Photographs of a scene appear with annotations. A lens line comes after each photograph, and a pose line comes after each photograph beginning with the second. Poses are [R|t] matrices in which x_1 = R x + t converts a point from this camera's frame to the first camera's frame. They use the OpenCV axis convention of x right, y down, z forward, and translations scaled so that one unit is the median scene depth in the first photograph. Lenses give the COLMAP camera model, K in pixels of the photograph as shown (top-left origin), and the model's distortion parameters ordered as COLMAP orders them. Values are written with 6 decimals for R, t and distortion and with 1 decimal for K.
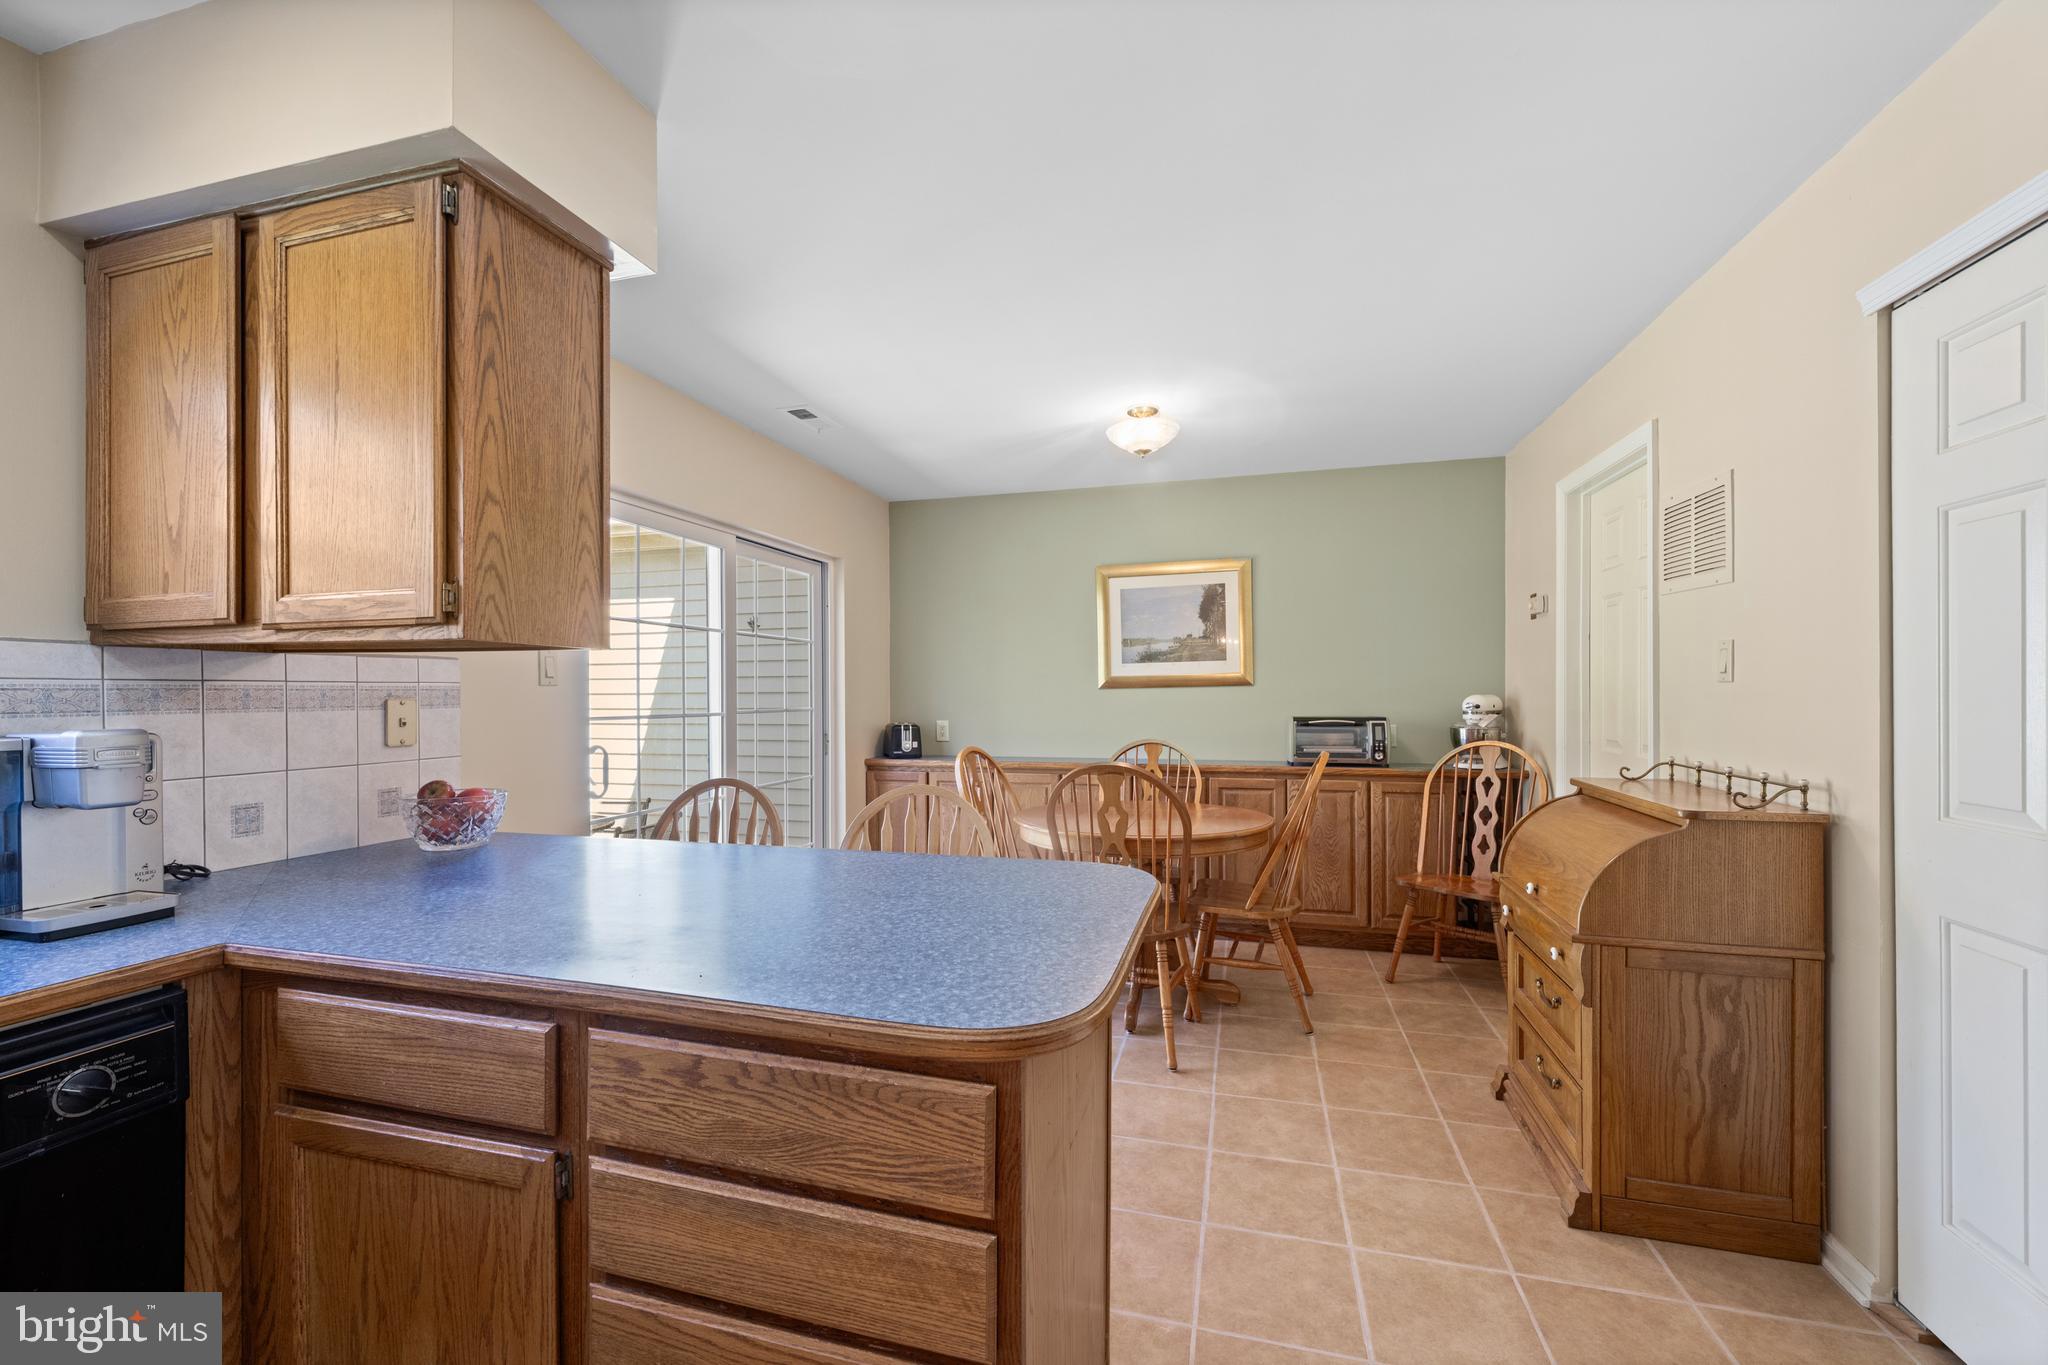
lens RADIAL K [[814.0, 0, 1024.0], [0, 814.0, 690.7], [0, 0, 1]] dist [0.000260, 0.000169]
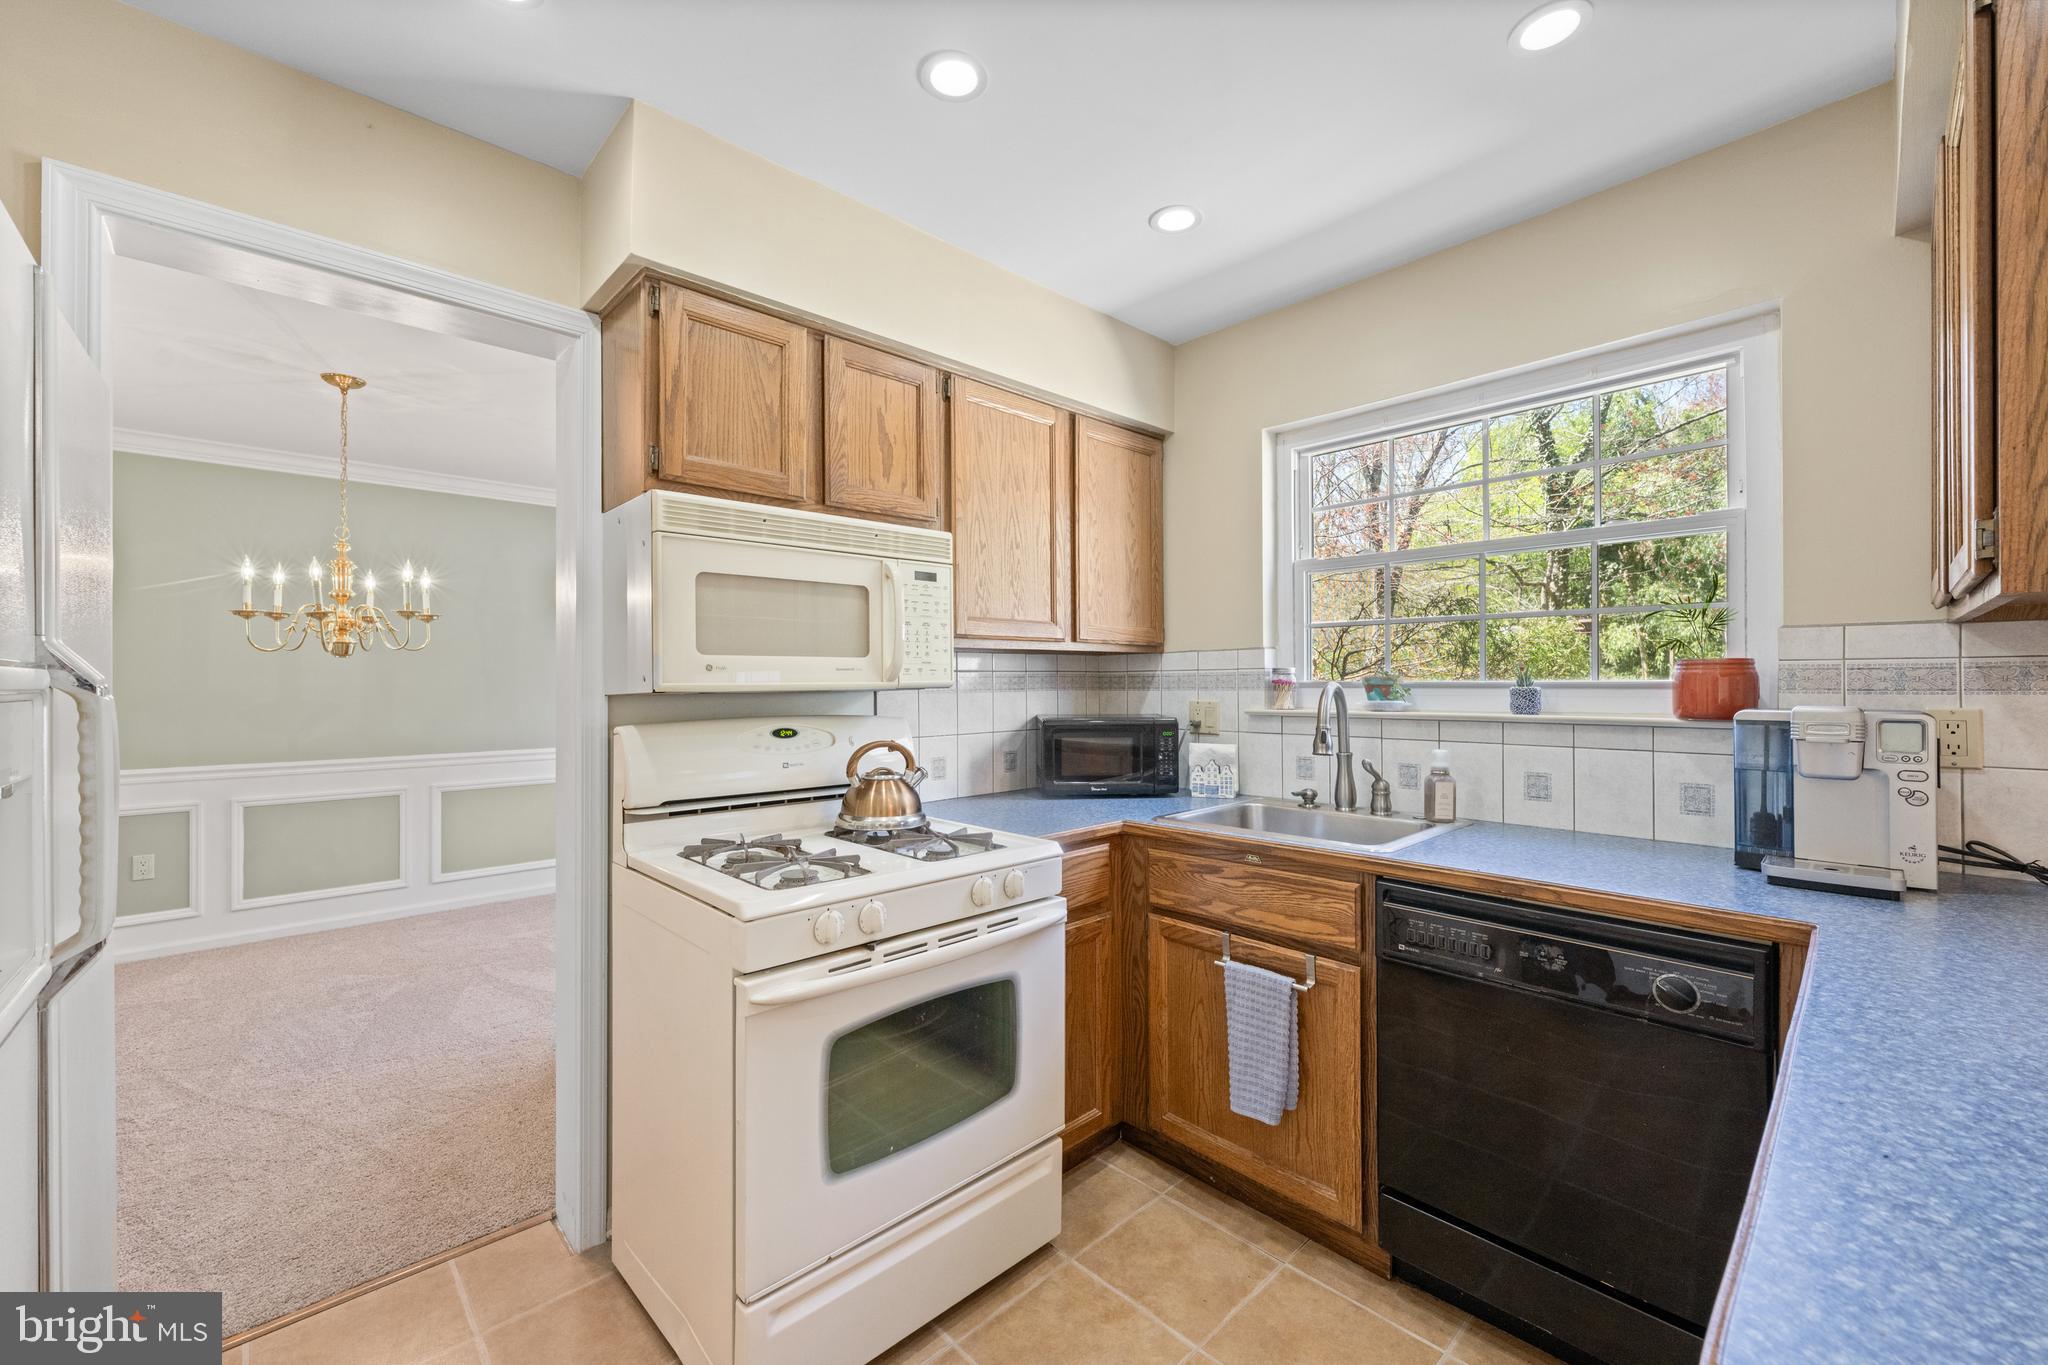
lens RADIAL K [[815.0, 0, 1018.8], [0, 815.0, 677.0], [0, 0, 1]] dist [0.000796, 0.000423]
pose [[-0.516213, 0.002737, -0.856456, 0.303276], [0.009146, 0.999955, -0.002317, 0.001633], [0.856412, -0.009029, -0.516215, 0.555017]]
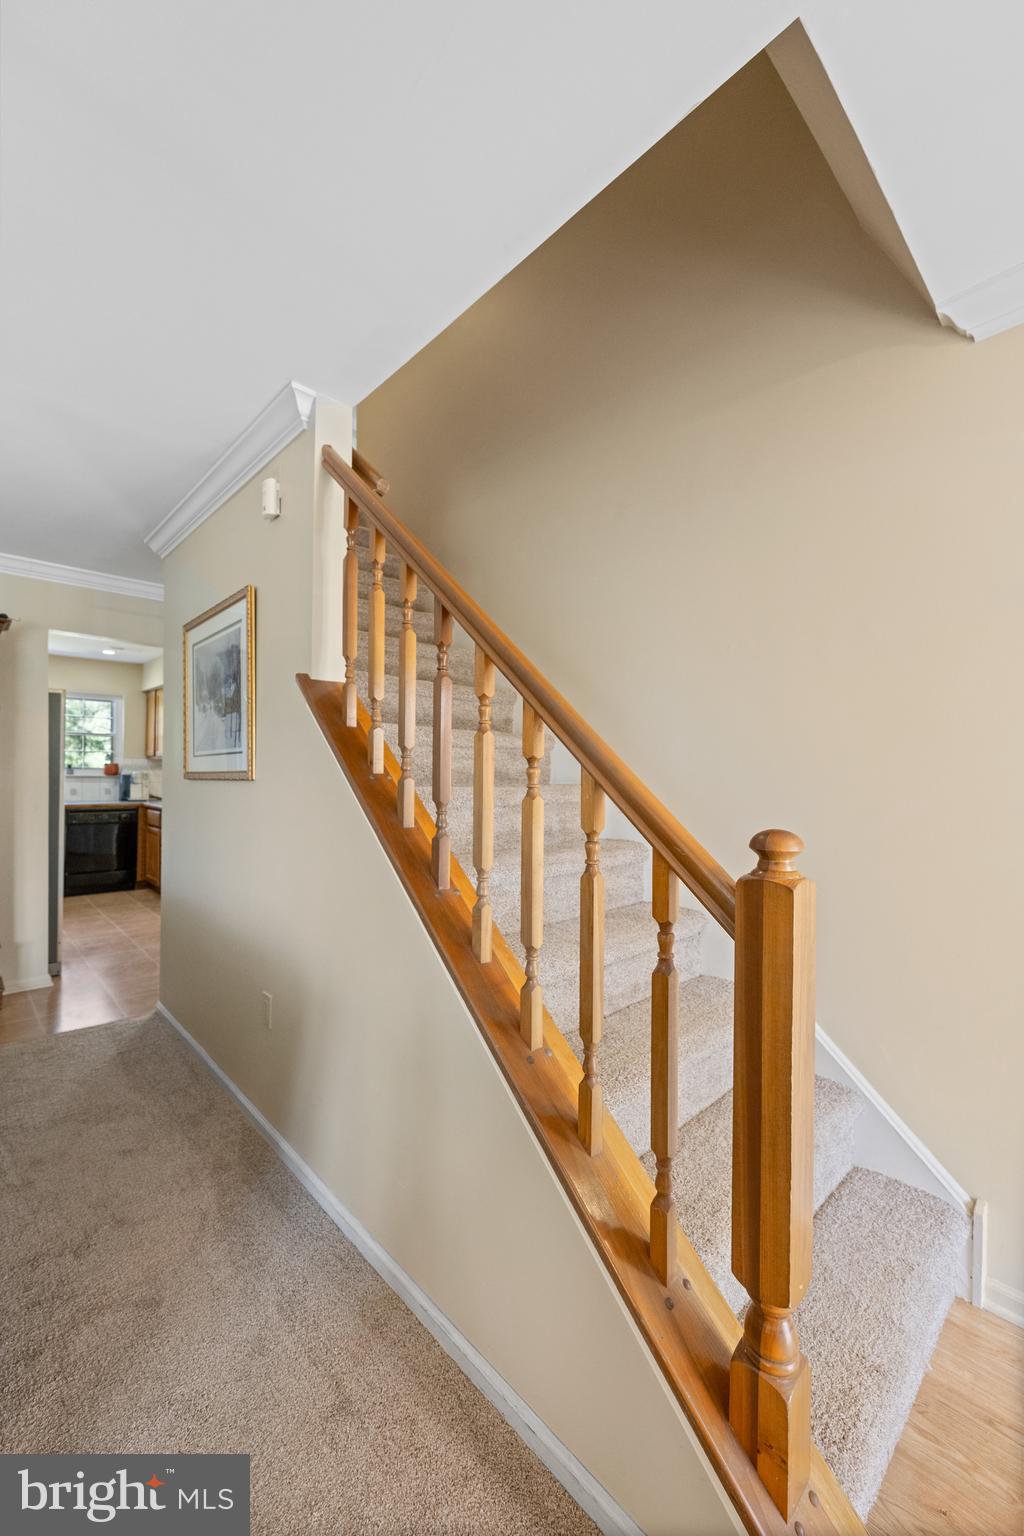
lens RADIAL K [[611.3, 0, 510.0], [0, 611.3, 773.0], [0, 0, 1]] dist [0.000796, 0.000423]
pose [[0.856285, 0.010943, -0.516388, 3.624500], [-0.009529, 0.999940, 0.005390, -0.000292], [0.516416, 0.000305, 0.856338, -1.535182]]
